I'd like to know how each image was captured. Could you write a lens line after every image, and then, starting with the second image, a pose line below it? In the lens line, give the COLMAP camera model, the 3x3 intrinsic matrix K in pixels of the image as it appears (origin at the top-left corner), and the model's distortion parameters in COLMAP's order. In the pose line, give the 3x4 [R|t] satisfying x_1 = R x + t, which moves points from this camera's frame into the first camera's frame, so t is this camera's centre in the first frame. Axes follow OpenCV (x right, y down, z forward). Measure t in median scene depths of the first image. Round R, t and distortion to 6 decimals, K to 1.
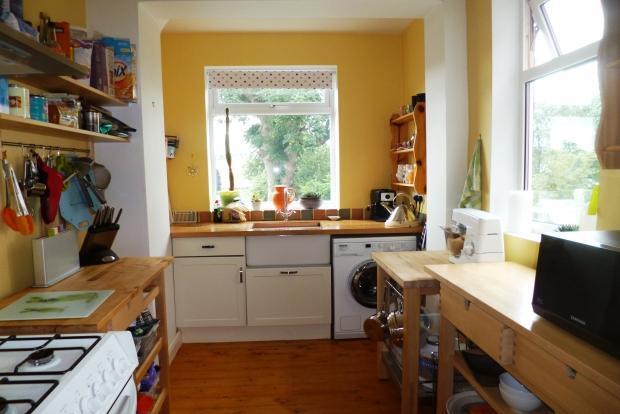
lens RADIAL K [[439.2, 0, 297.9], [0, 439.2, 219.3], [0, 0, 1]] dist [-0.056293, 0.004484]
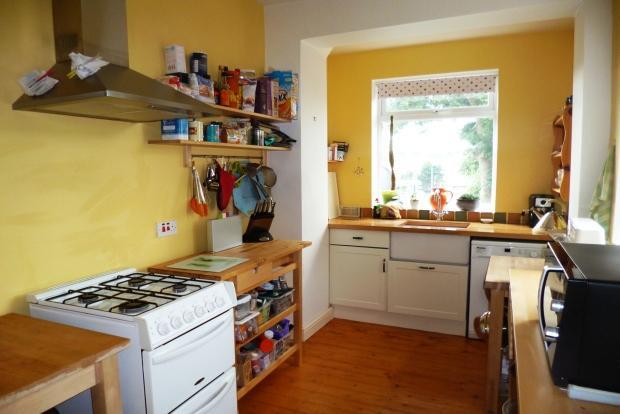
lens RADIAL K [[439.2, 0, 297.9], [0, 439.2, 219.3], [0, 0, 1]] dist [-0.056293, 0.004484]
pose [[0.872386, 0.063211, -0.484714, 0.229661], [-0.058789, 0.997974, 0.024336, -0.006571], [0.485270, 0.007266, 0.874334, -0.102431]]
